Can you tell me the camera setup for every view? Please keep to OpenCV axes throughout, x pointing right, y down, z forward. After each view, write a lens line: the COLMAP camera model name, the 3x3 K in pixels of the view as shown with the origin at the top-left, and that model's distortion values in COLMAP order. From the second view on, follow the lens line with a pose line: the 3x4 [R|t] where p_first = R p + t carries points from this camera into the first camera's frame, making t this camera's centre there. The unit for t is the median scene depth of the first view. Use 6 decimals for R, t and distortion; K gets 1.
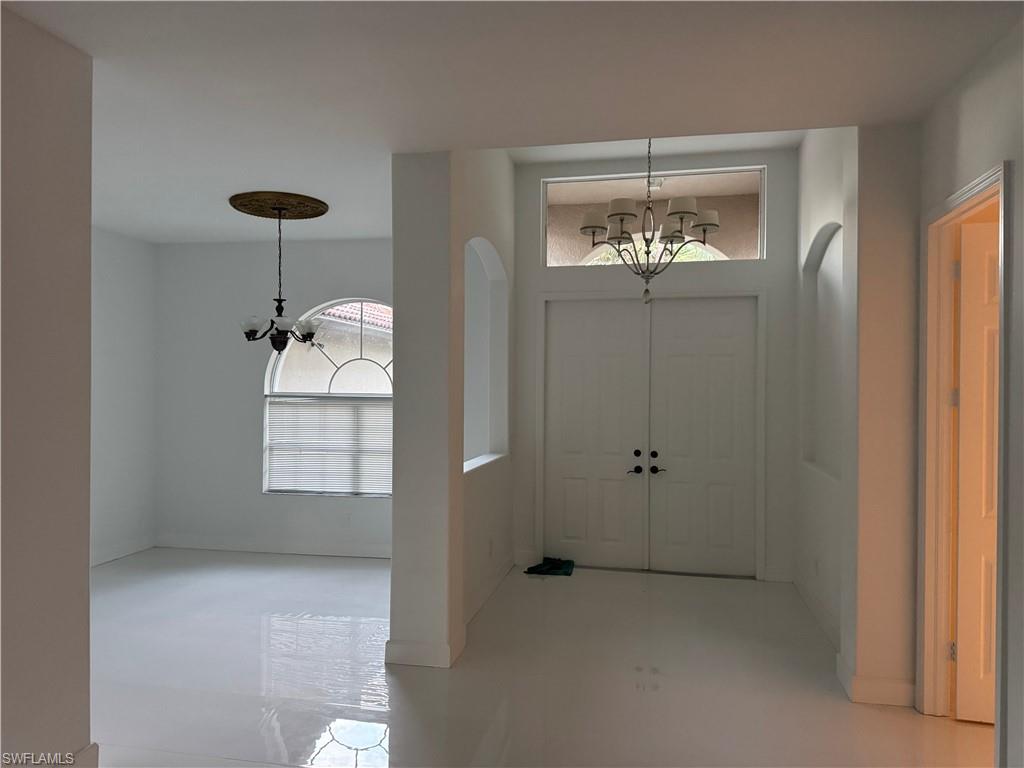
lens RADIAL K [[714.3, 0, 512.0], [0, 714.3, 384.0], [0, 0, 1]] dist [0.102983, -0.168536]
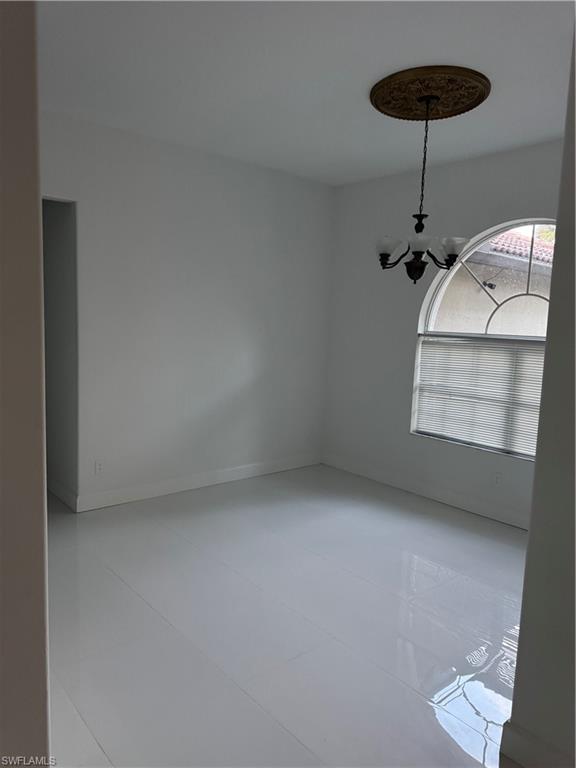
lens RADIAL K [[535.7, 0, 284.0], [0, 535.7, 380.7], [0, 0, 1]] dist [0.102983, -0.168536]
pose [[0.791455, 0.092592, -0.604173, -0.042724], [-0.035687, 0.993773, 0.105551, 0.008025], [0.610184, -0.061978, 0.789832, 0.319621]]
